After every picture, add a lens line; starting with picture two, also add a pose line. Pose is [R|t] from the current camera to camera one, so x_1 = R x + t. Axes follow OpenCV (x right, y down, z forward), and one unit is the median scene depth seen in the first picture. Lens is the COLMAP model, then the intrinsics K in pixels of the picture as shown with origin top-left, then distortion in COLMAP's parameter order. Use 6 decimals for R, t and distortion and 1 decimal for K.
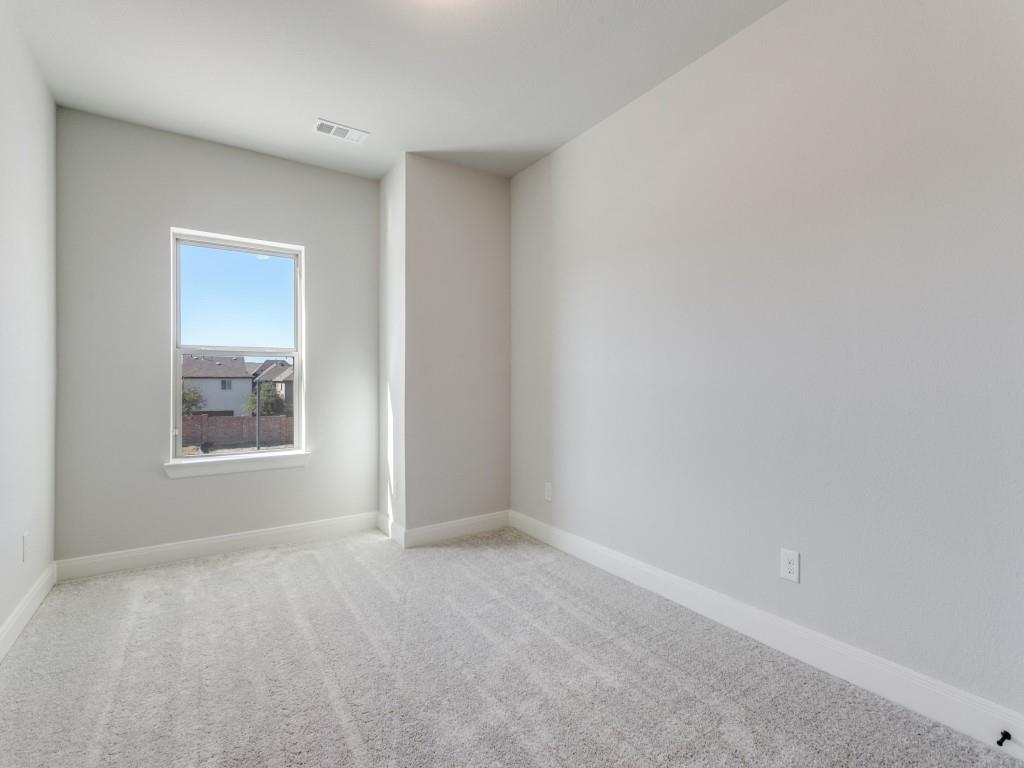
lens RADIAL K [[487.7, 0, 510.0], [0, 487.7, 381.8], [0, 0, 1]] dist [0.003407, 0.001542]
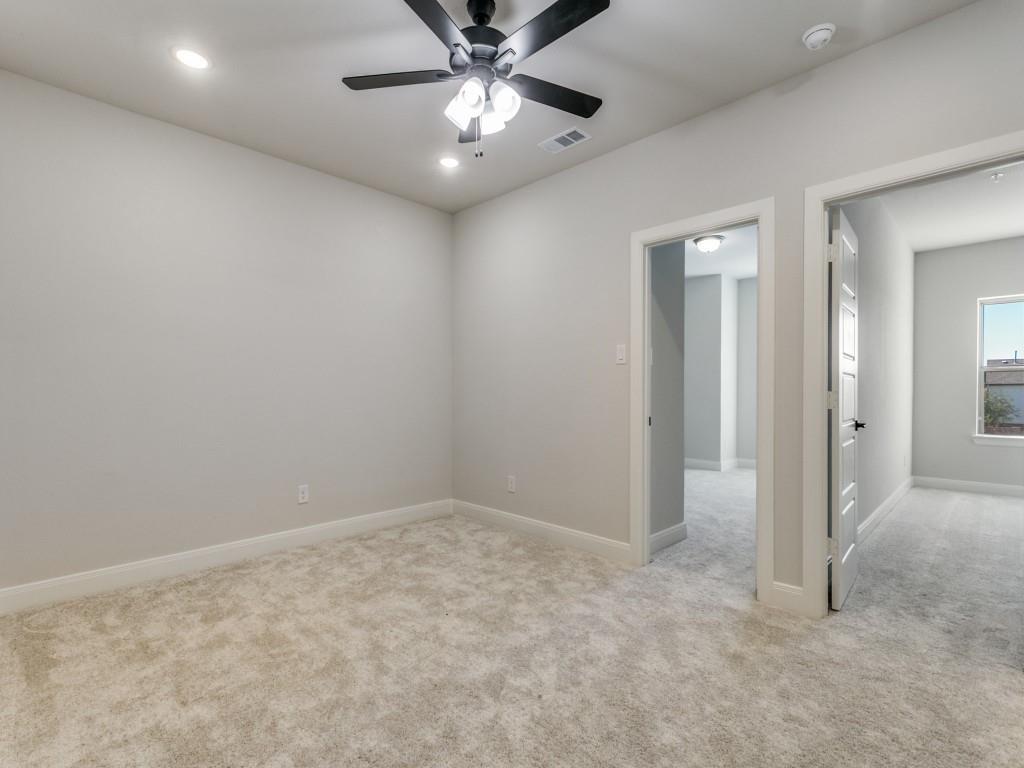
lens RADIAL K [[487.7, 0, 510.0], [0, 487.7, 381.8], [0, 0, 1]] dist [0.003407, 0.001542]
pose [[0.207376, 0.000494, -0.978261, 0.343977], [-0.013064, 0.999912, -0.002265, -0.001730], [0.978174, 0.013250, 0.207364, -0.509026]]
